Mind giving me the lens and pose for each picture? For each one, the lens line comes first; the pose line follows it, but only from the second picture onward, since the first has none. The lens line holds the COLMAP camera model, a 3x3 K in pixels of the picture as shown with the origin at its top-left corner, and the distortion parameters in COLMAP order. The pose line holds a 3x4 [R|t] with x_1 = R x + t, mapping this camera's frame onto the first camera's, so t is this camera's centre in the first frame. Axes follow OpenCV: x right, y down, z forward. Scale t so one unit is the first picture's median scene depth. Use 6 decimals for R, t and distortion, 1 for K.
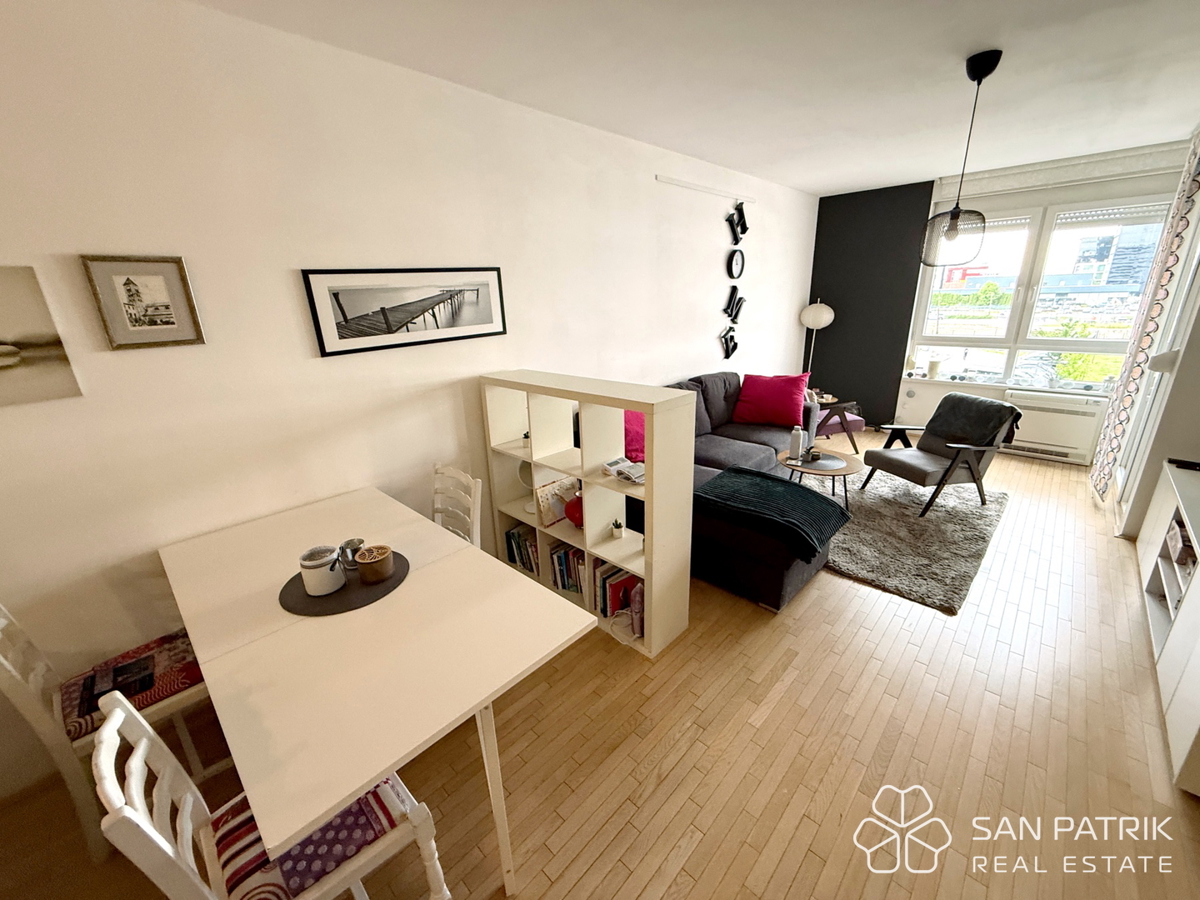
lens RADIAL K [[475.9, 0, 598.2], [0, 475.9, 450.1], [0, 0, 1]] dist [-0.000780, 0.000039]
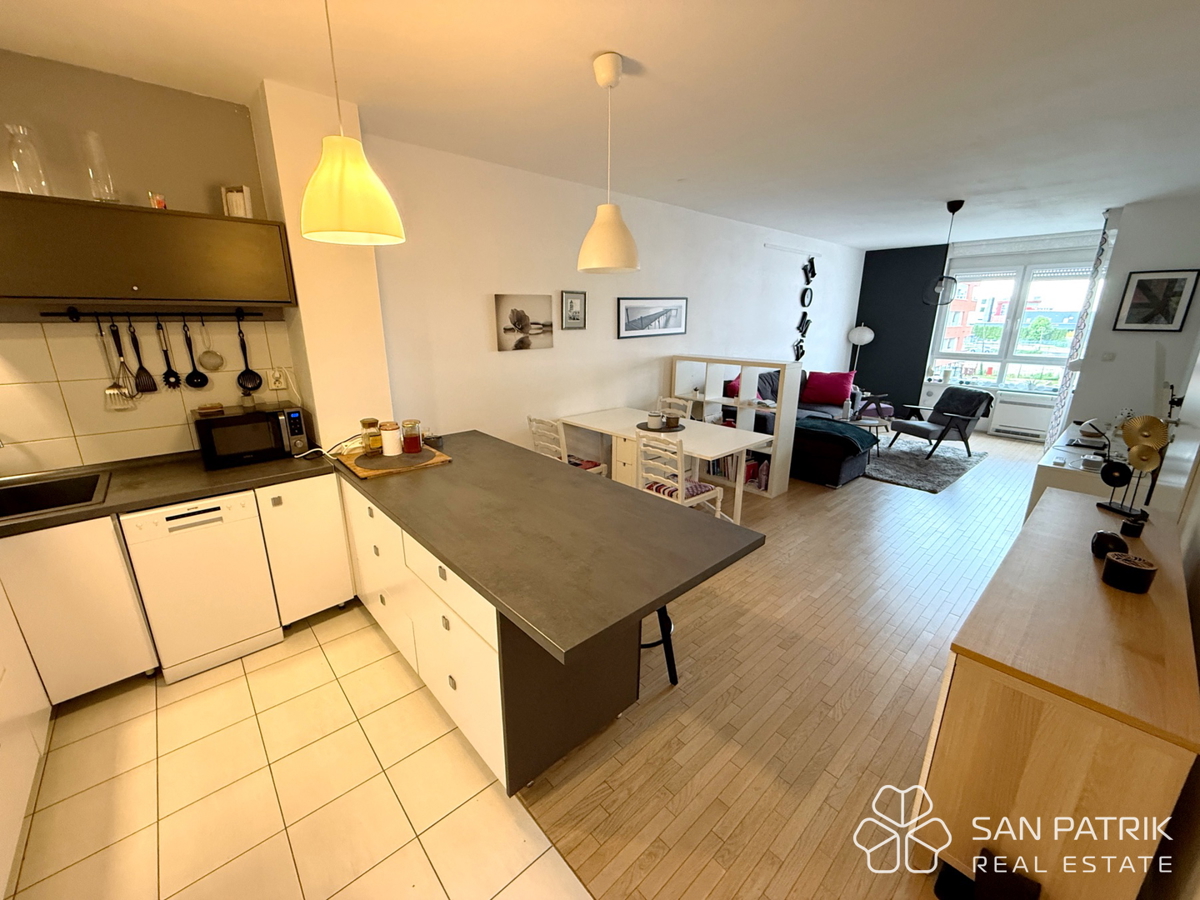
lens RADIAL K [[475.9, 0, 598.2], [0, 475.9, 450.2], [0, 0, 1]] dist [-0.000780, 0.000039]
pose [[0.996774, 0.051395, -0.061651, -0.257265], [-0.053774, 0.997847, -0.037559, 0.186068], [0.059588, 0.040753, 0.997391, -0.529443]]
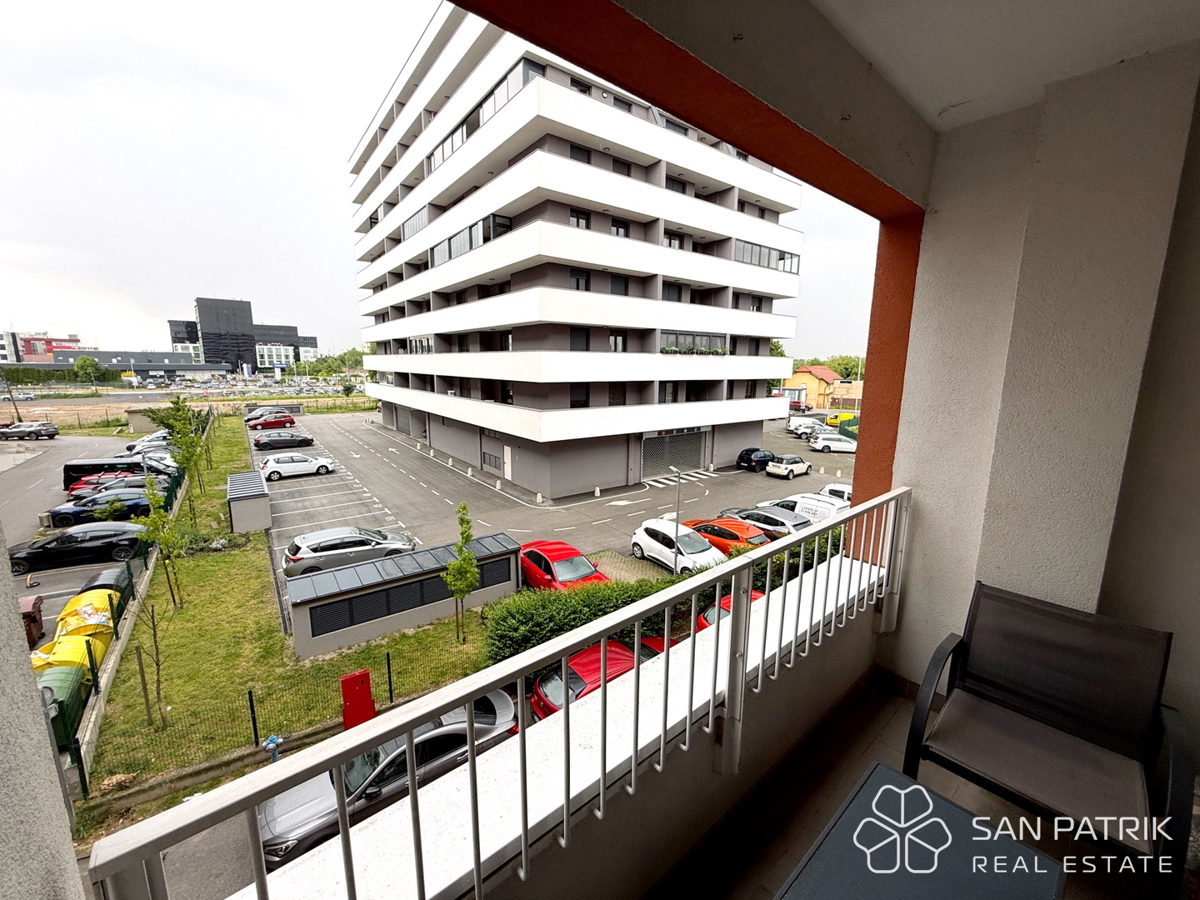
lens RADIAL K [[475.9, 0, 594.6], [0, 475.9, 447.4], [0, 0, 1]] dist [-0.000780, 0.000039]
pose [[0.104993, -0.140658, 0.984475, 1.066721], [0.292605, 0.950495, 0.104598, -0.281839], [-0.950452, 0.277081, 0.140953, 0.776038]]
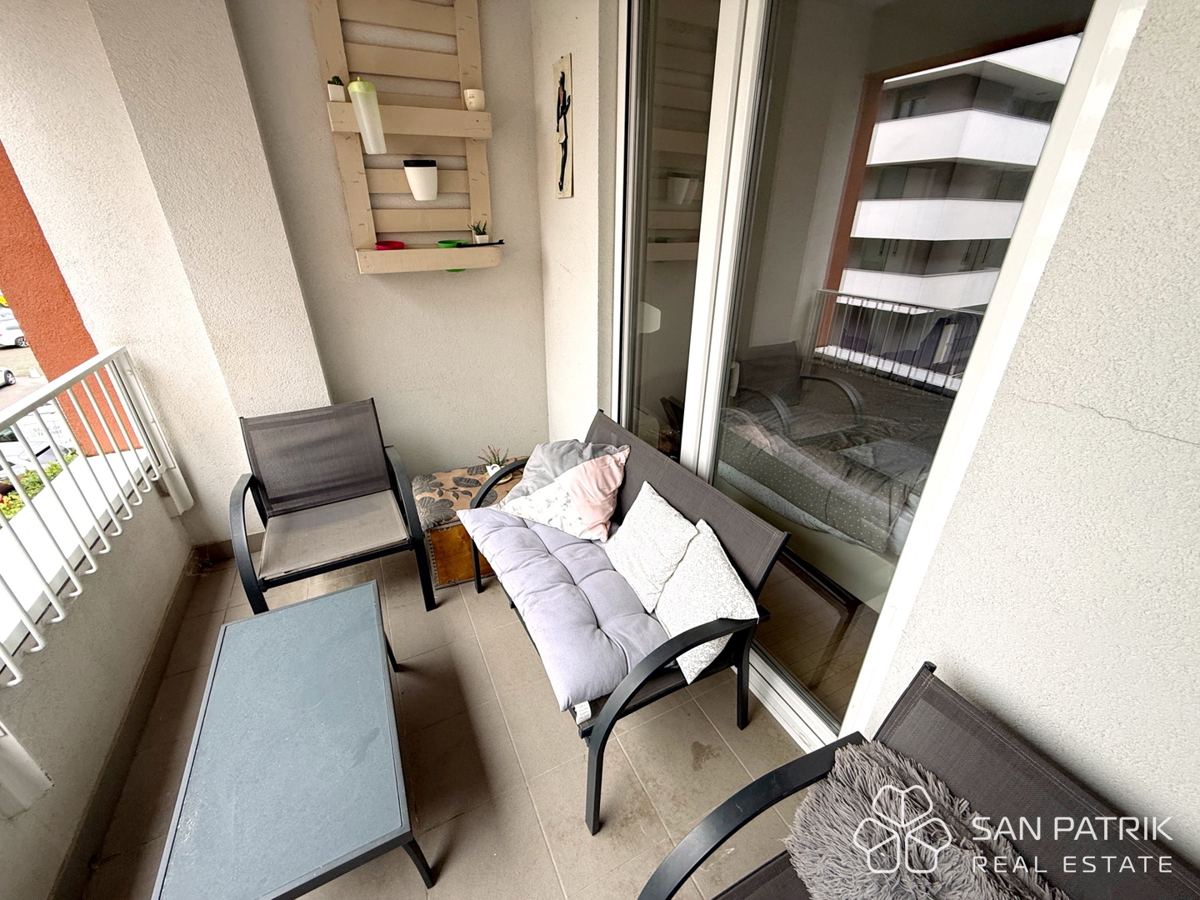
lens RADIAL K [[475.9, 0, 596.1], [0, 475.9, 446.9], [0, 0, 1]] dist [-0.000780, 0.000039]
pose [[-0.942690, -0.120046, 0.311326, 1.059885], [0.126449, 0.734916, 0.666265, -0.249965], [-0.308781, 0.667448, -0.677619, 0.753170]]
